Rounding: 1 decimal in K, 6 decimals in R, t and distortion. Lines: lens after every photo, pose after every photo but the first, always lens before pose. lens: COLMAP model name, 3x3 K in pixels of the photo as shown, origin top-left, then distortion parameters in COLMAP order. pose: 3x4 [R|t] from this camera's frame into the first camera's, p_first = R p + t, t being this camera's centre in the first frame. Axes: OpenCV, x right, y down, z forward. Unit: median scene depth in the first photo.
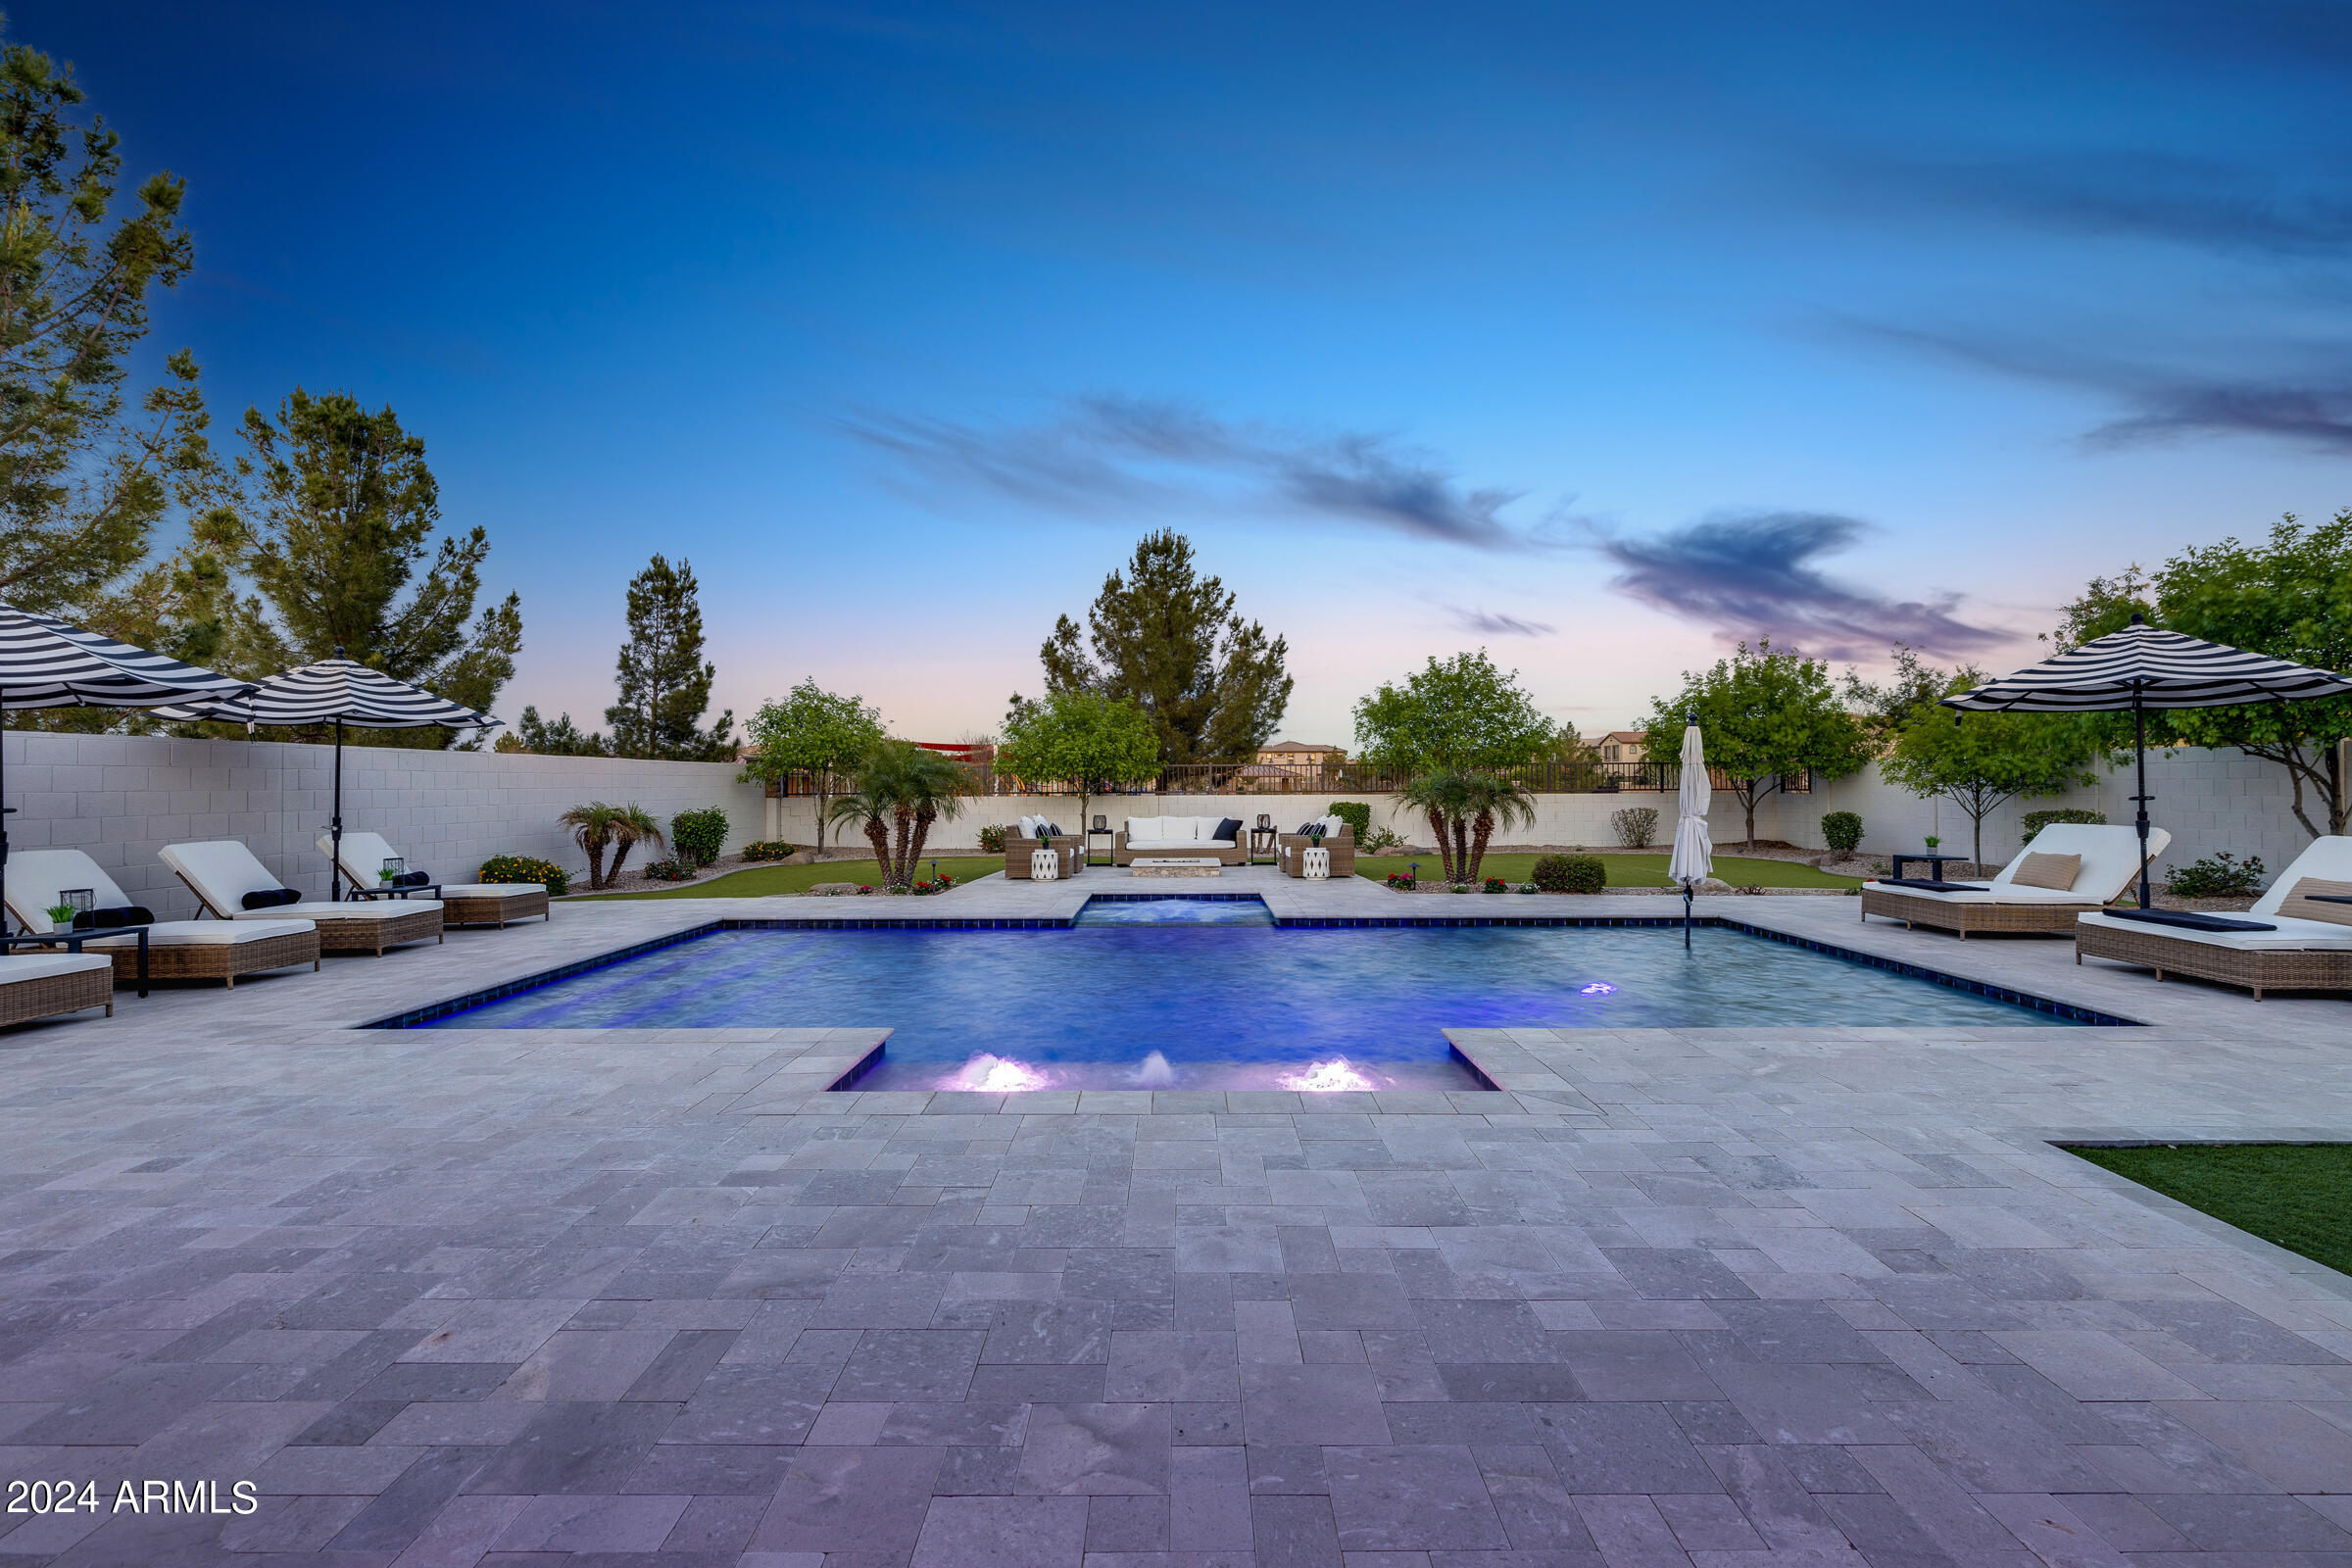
lens RADIAL K [[1171.8, 0, 1185.7], [0, 1171.8, 793.1], [0, 0, 1]] dist [0.006744, 0.000761]
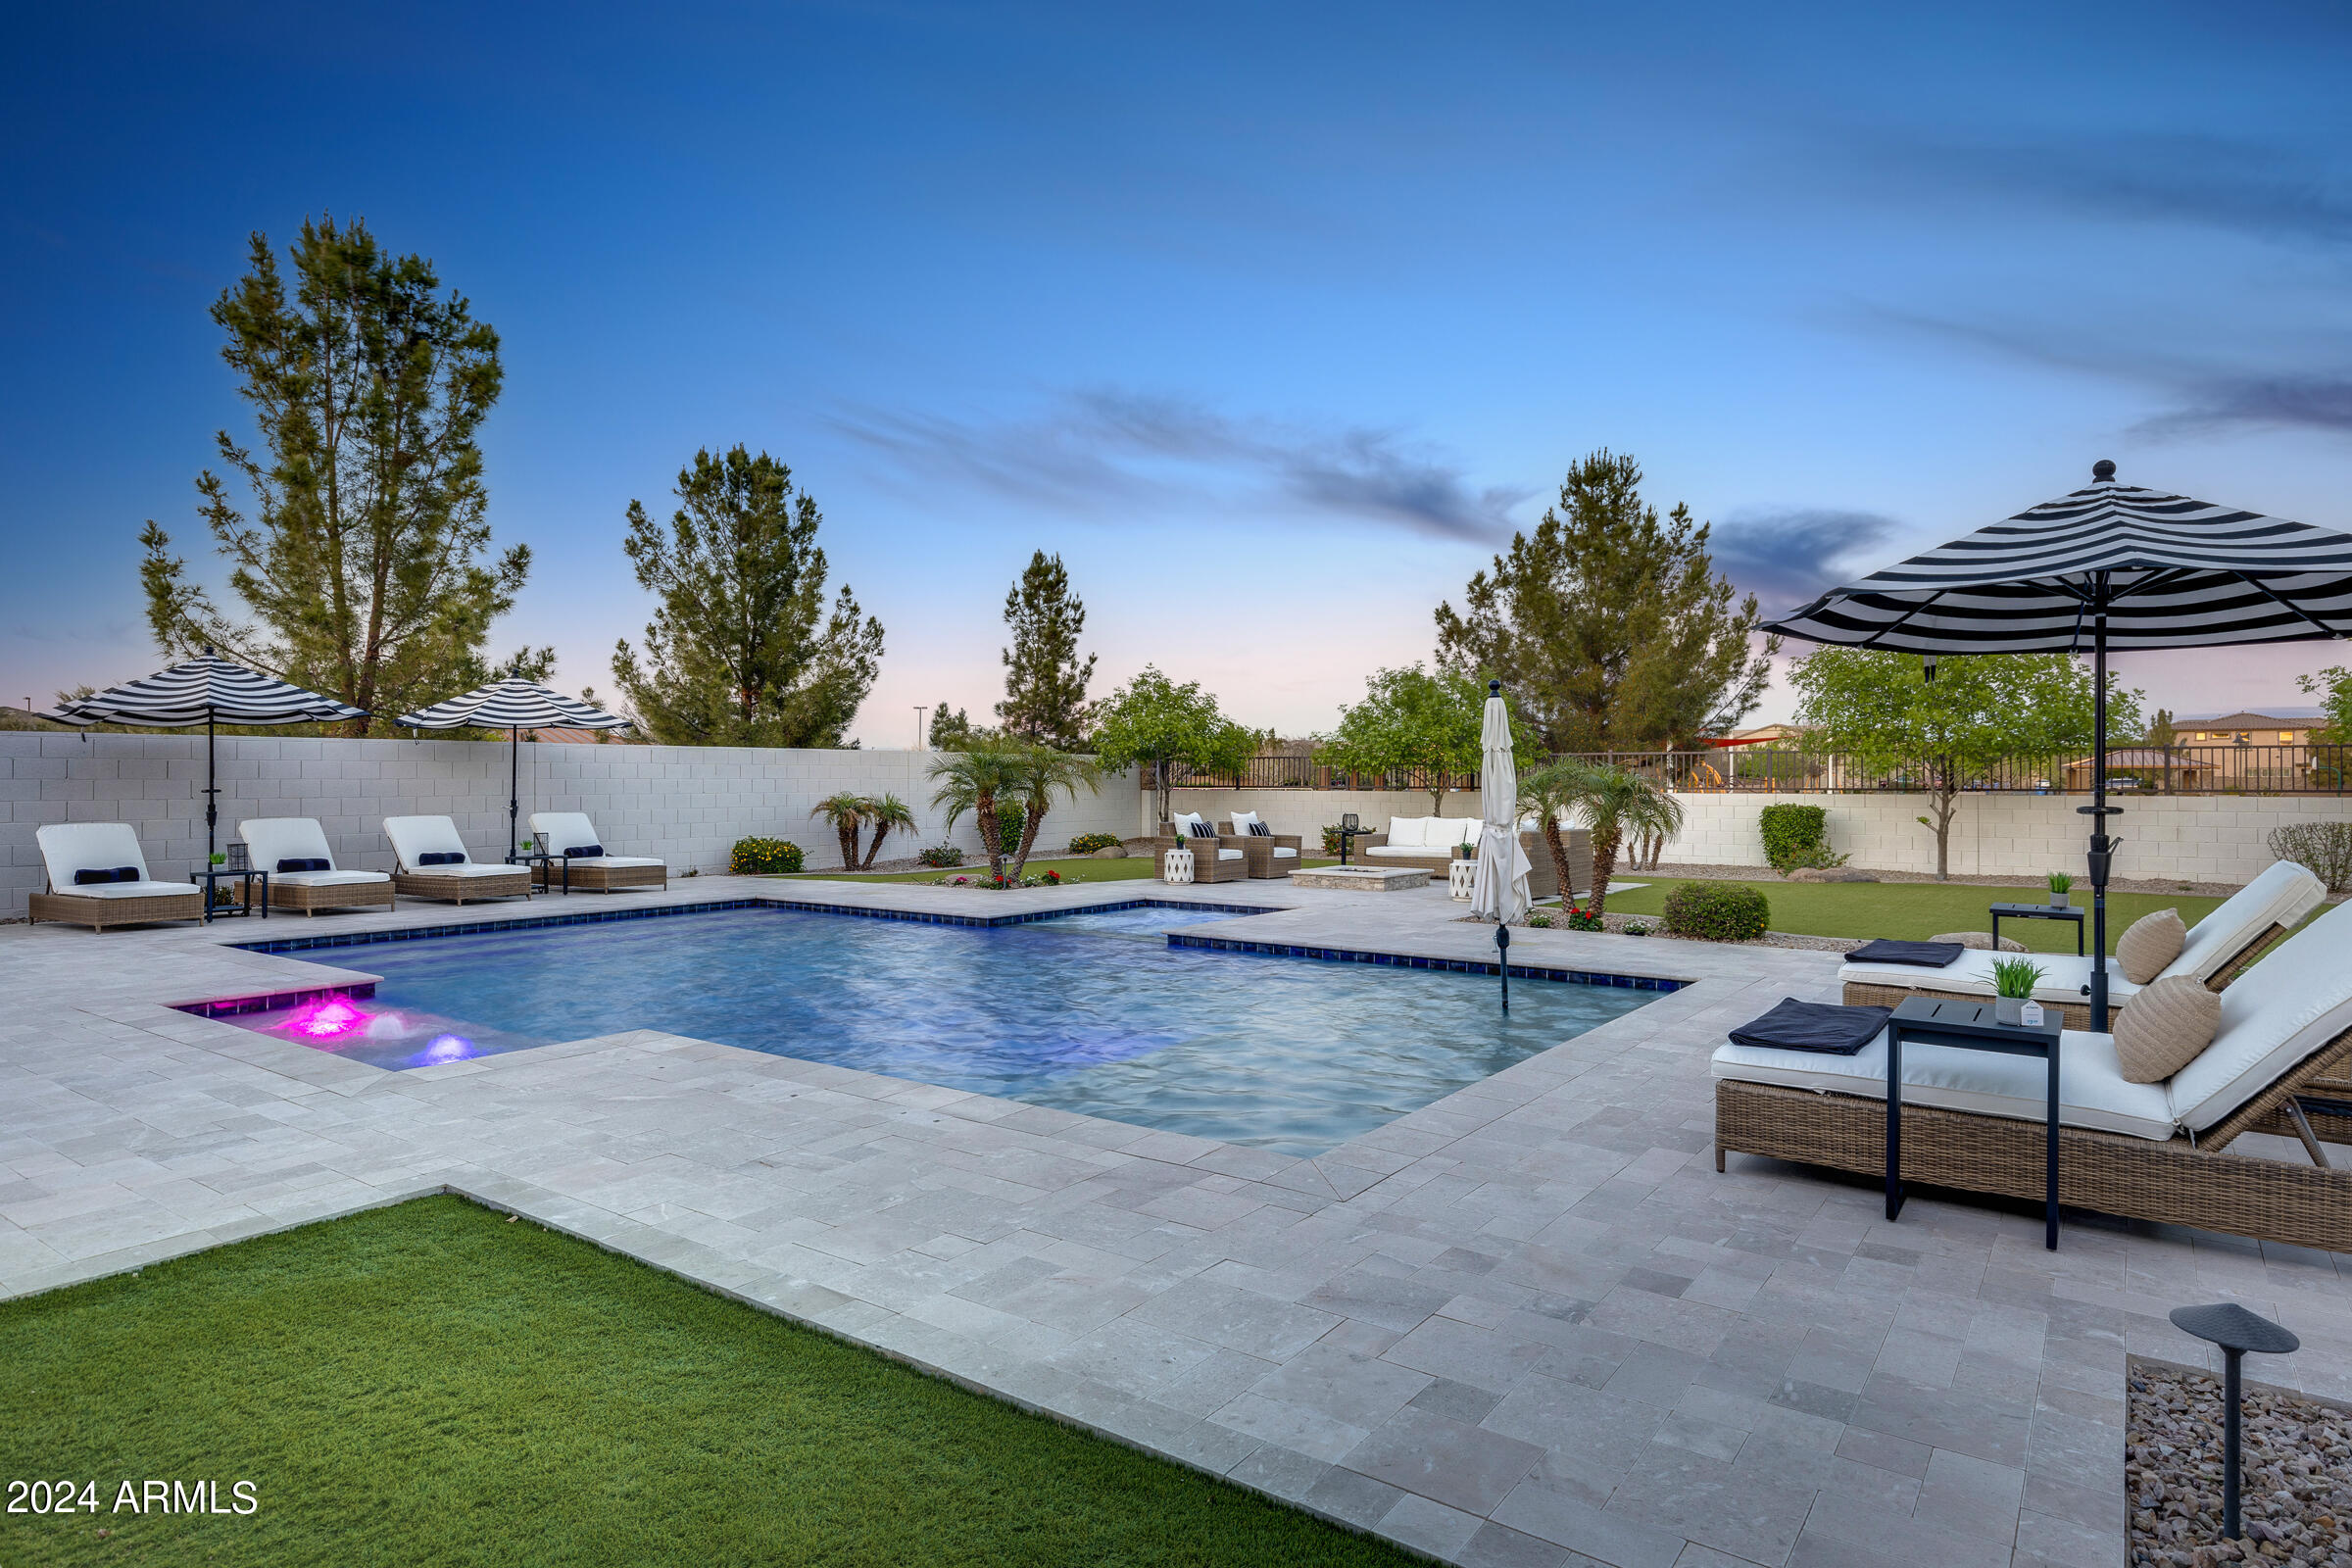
lens RADIAL K [[1371.9, 0, 1108.3], [0, 1371.9, 798.9], [0, 0, 1]] dist [0.009524, -0.001014]
pose [[0.800059, 0.012935, -0.599782, 0.358818], [-0.008066, 0.999909, 0.010804, -0.001202], [0.599868, -0.003806, 0.800090, 0.093236]]
